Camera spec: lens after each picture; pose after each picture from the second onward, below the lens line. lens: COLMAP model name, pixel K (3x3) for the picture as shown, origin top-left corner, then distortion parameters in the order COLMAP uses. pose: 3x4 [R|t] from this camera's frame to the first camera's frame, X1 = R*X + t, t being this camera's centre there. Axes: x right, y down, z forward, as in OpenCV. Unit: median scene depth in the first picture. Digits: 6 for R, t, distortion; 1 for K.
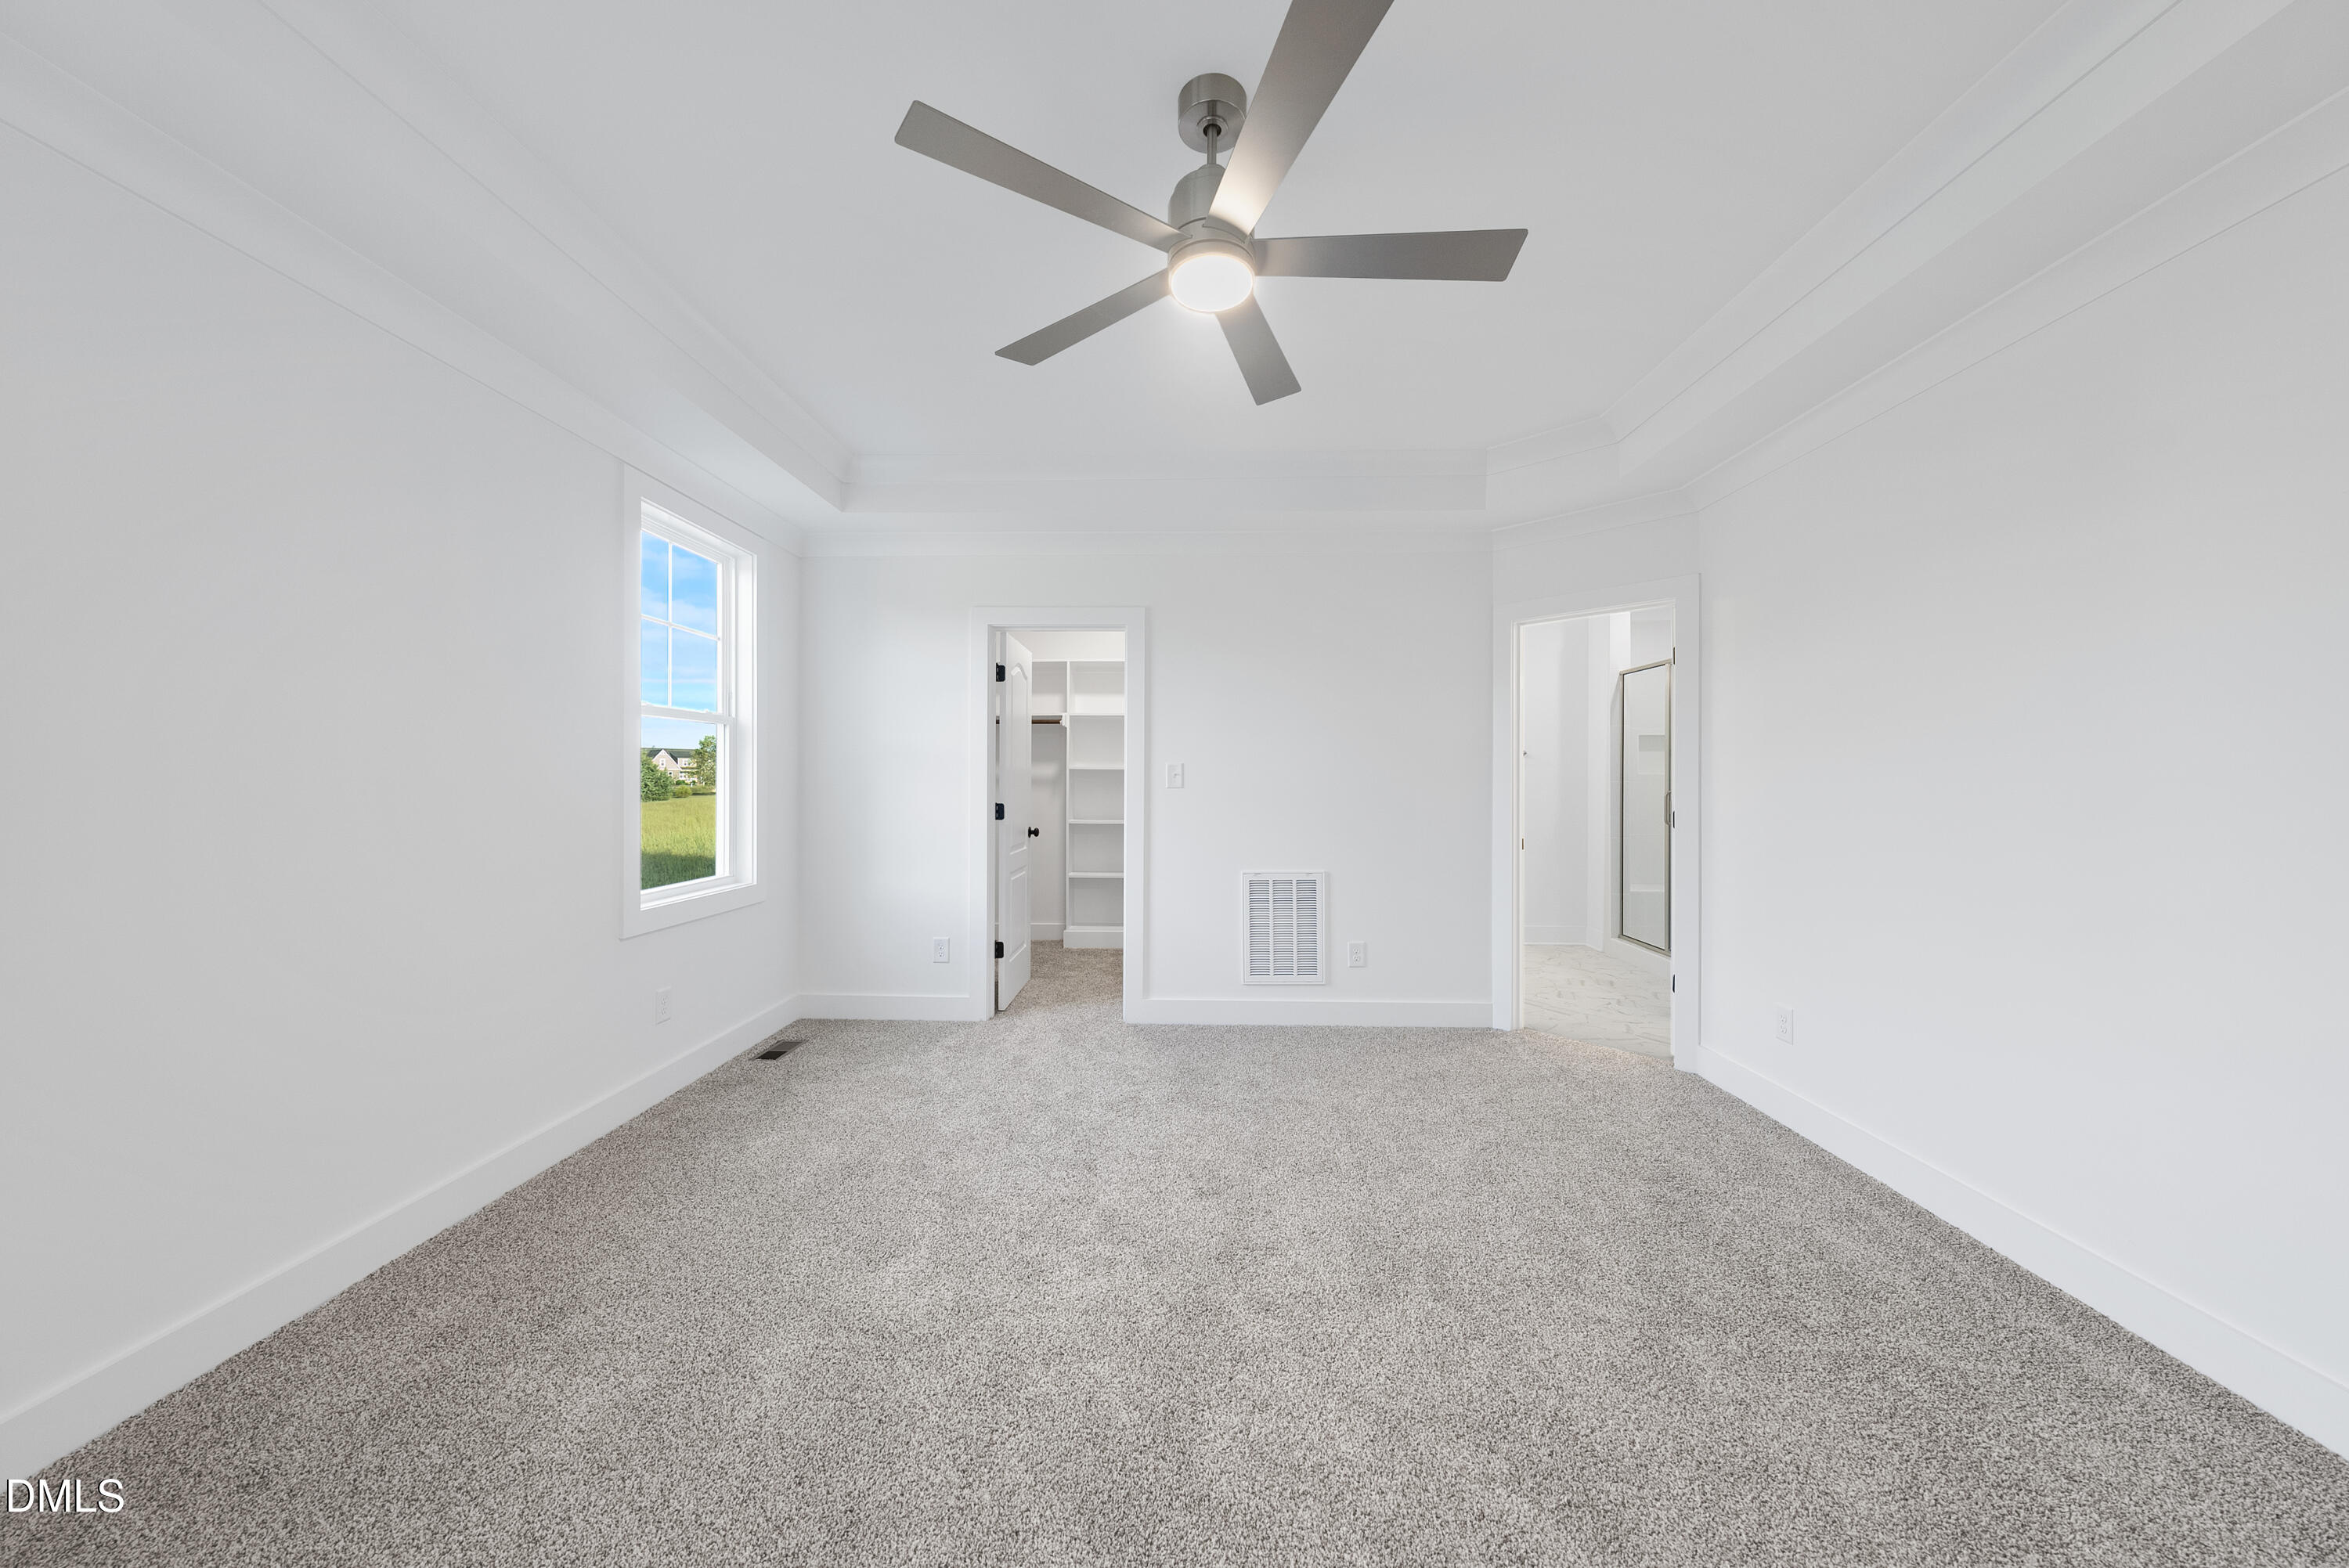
lens RADIAL K [[811.7, 0, 1170.9], [0, 811.7, 780.5], [0, 0, 1]] dist [-0.001657, -0.000261]
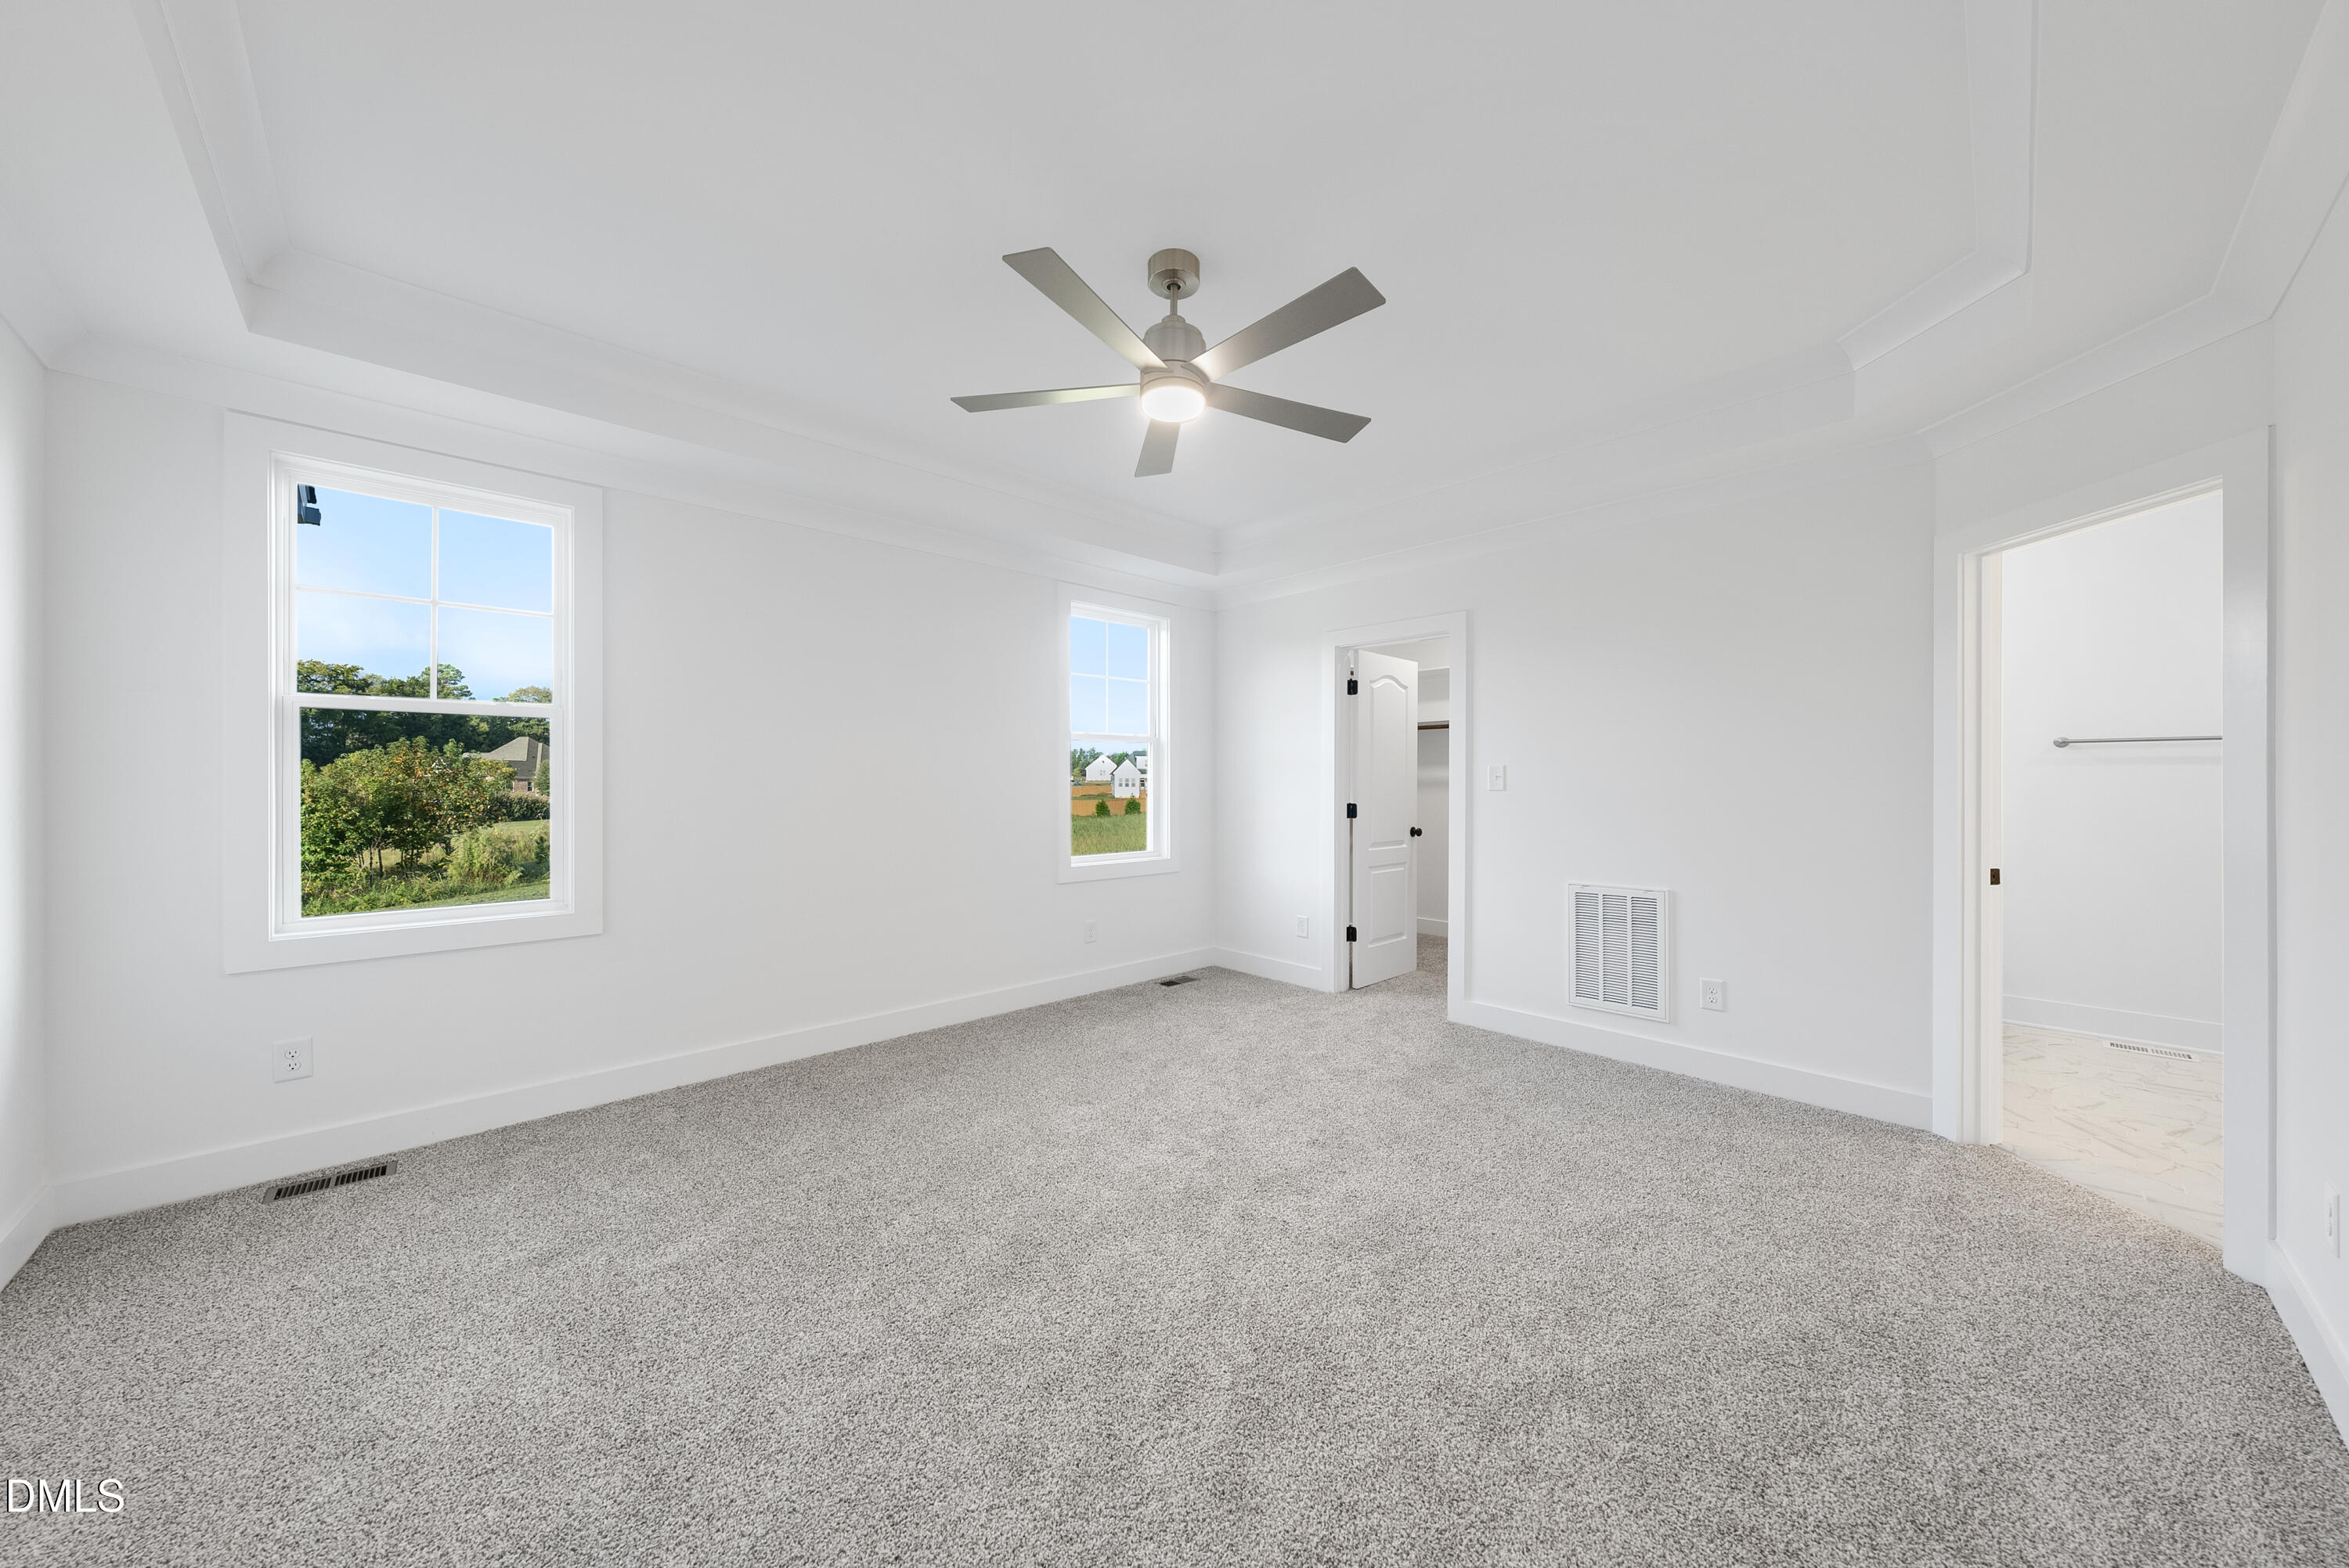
lens RADIAL K [[811.7, 0, 1164.4], [0, 811.7, 783.2], [0, 0, 1]] dist [-0.001657, -0.000261]
pose [[0.703414, -0.000227, -0.710780, 0.429961], [-0.000098, 1.000000, -0.000416, 0.000627], [0.710780, 0.000363, 0.703414, 0.027411]]
